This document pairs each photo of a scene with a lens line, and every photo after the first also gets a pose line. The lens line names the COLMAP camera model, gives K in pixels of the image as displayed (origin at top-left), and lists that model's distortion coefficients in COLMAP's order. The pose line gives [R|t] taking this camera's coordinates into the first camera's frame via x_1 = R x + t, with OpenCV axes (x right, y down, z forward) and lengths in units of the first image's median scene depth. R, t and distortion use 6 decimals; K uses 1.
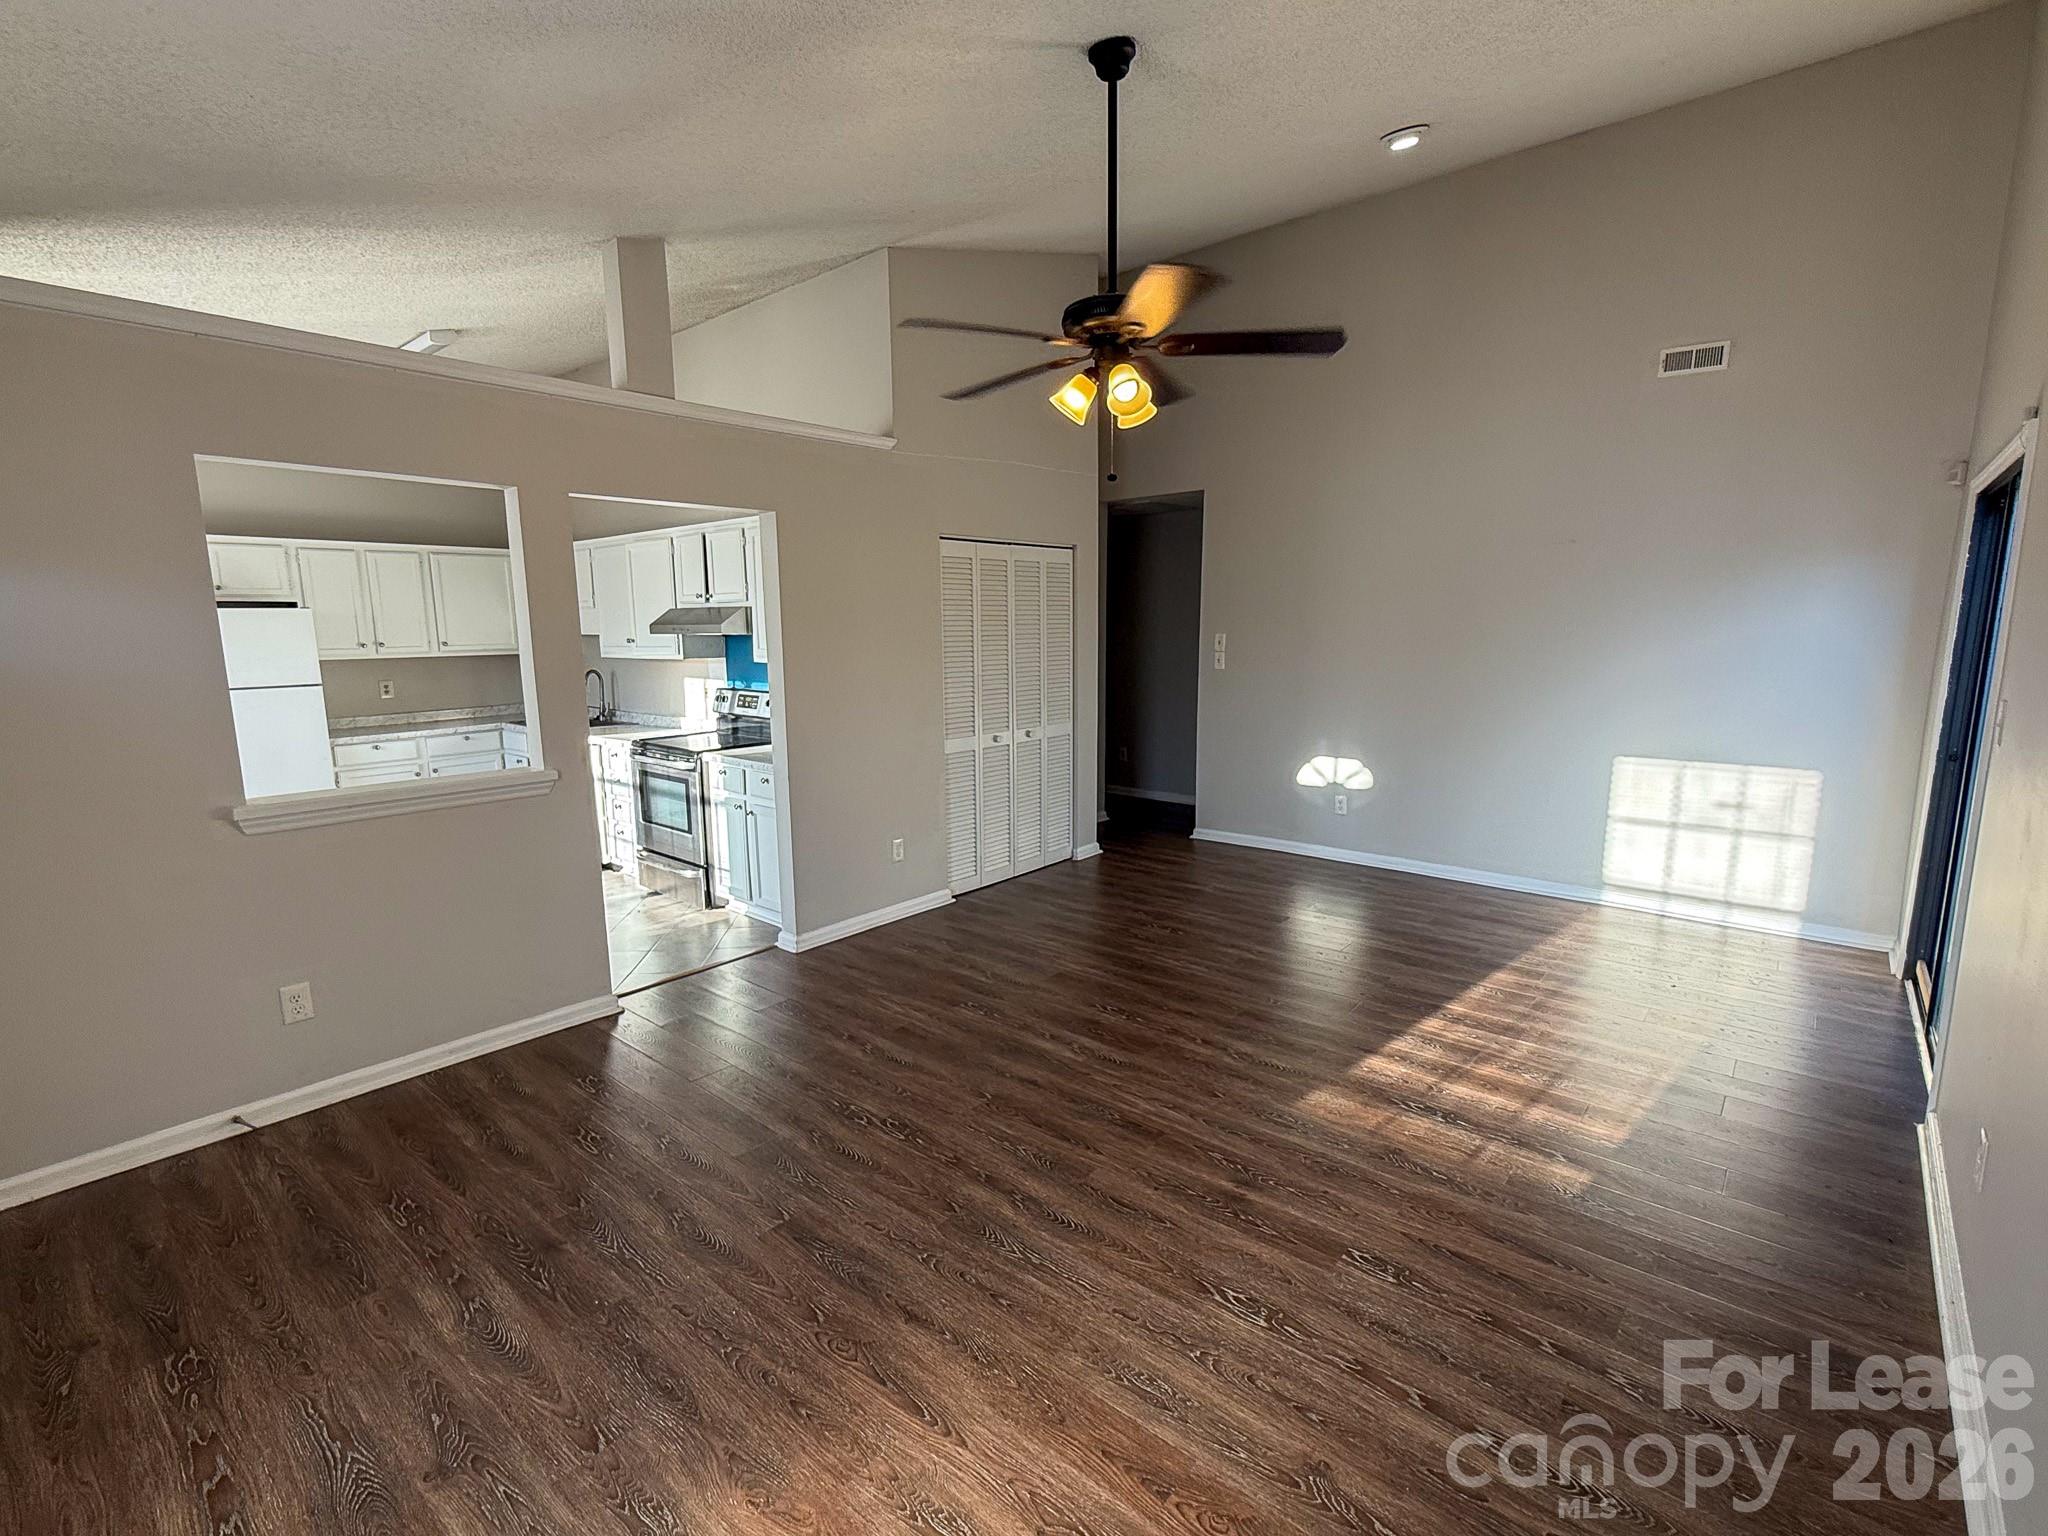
lens RADIAL K [[938.1, 0, 1024.0], [0, 938.1, 768.0], [0, 0, 1]] dist [-0.000662, -0.000037]
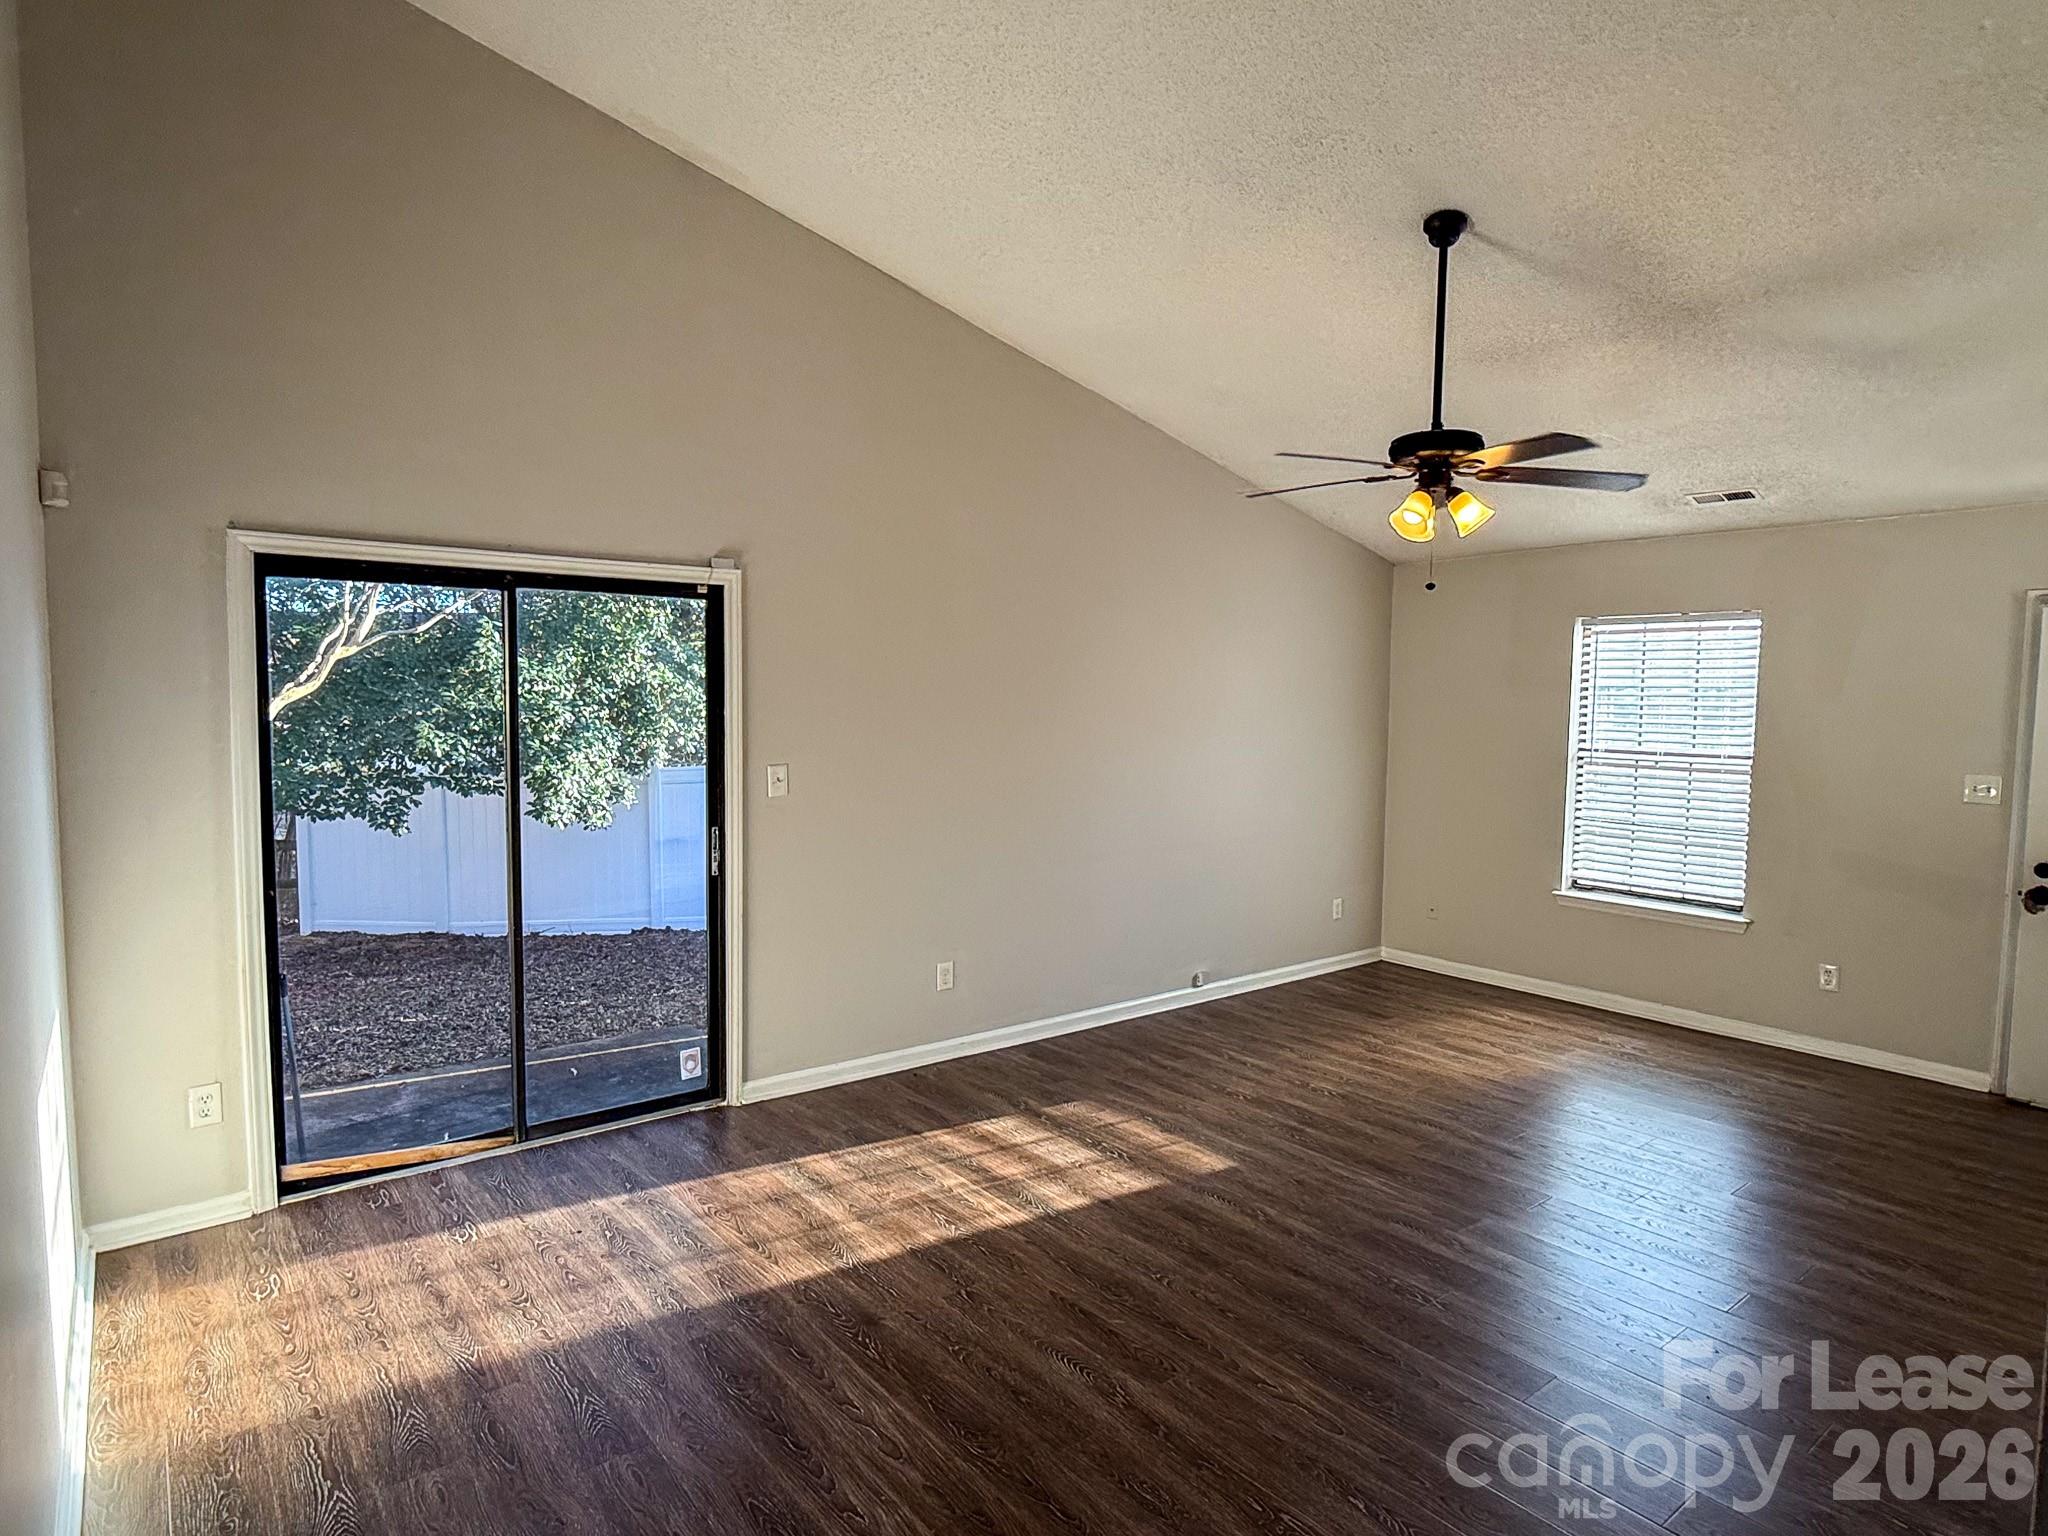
lens RADIAL K [[1141.7, 0, 1024.0], [0, 1141.7, 768.0], [0, 0, 1]] dist [0.000141, 0.000084]
pose [[-0.980890, -0.015212, 0.193969, 0.283552], [0.029440, 0.973856, 0.225249, -0.403052], [-0.192324, 0.226655, -0.954798, 2.305169]]
